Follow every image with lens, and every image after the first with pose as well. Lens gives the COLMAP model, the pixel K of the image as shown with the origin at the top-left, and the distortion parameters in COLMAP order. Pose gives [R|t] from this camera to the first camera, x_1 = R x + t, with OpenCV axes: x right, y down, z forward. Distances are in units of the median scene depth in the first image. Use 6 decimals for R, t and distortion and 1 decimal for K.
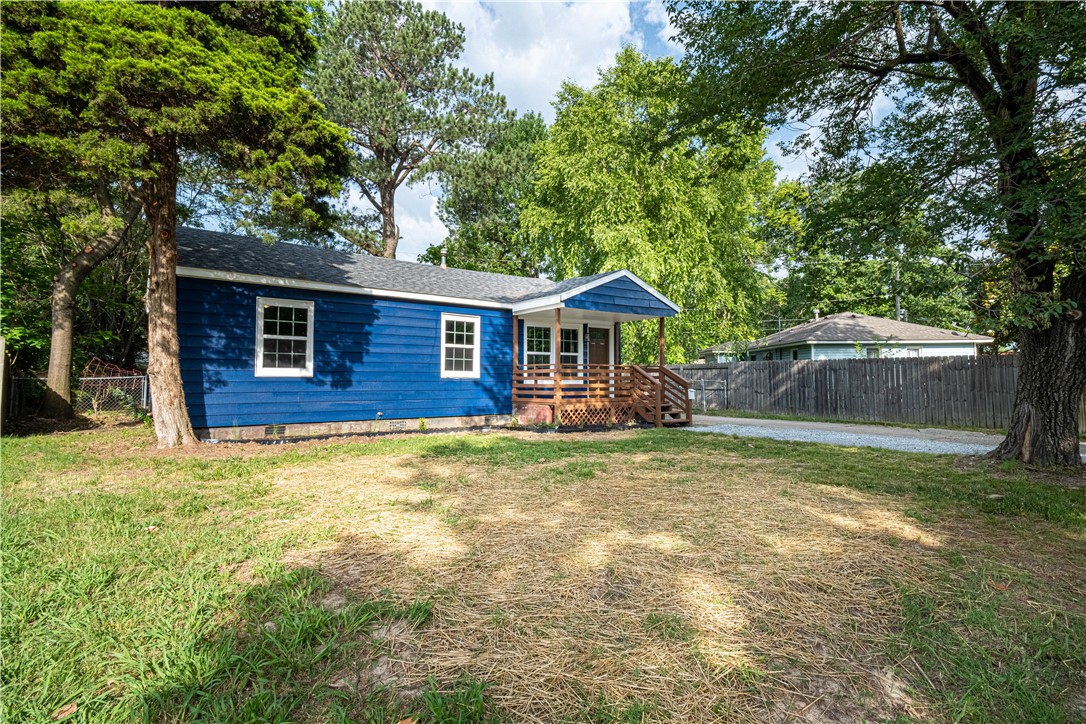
lens RADIAL K [[558.0, 0, 539.8], [0, 558.0, 378.6], [0, 0, 1]] dist [-0.001579, -0.000131]
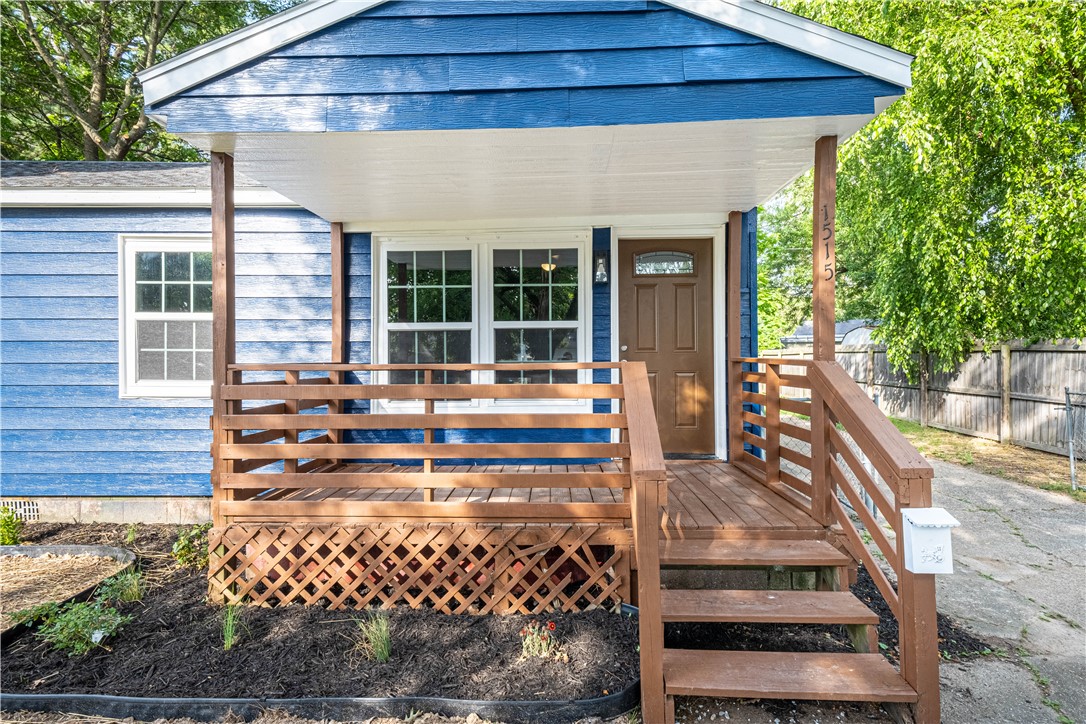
lens RADIAL K [[562.8, 0, 547.9], [0, 562.8, 356.9], [0, 0, 1]] dist [0.019519, 0.000723]
pose [[0.777129, -0.005045, -0.629322, 0.311469], [0.007341, 0.999973, 0.001049, -0.028688], [0.629299, -0.005435, 0.777144, 0.863736]]
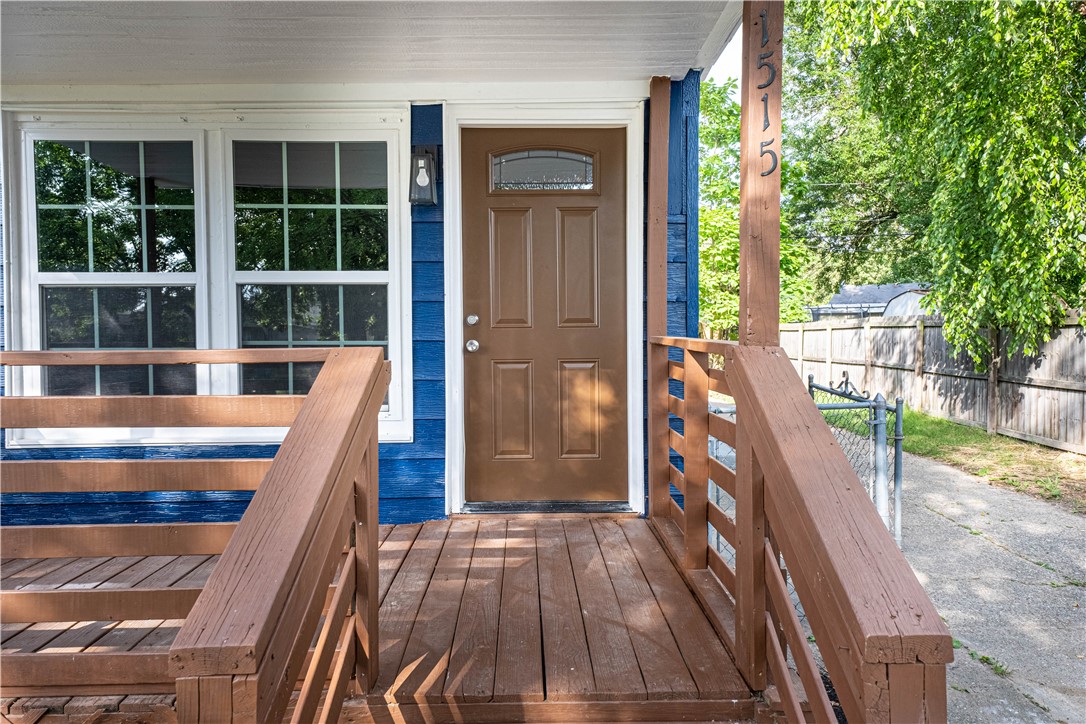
lens RADIAL K [[742.1, 0, 543.0], [0, 742.1, 362.0], [0, 0, 1]] dist [0.043889, -0.007373]
pose [[0.800821, 0.018311, -0.598623, 0.306916], [0.007305, 0.999160, 0.040335, -0.028883], [0.598859, -0.036674, 0.800015, 0.981001]]
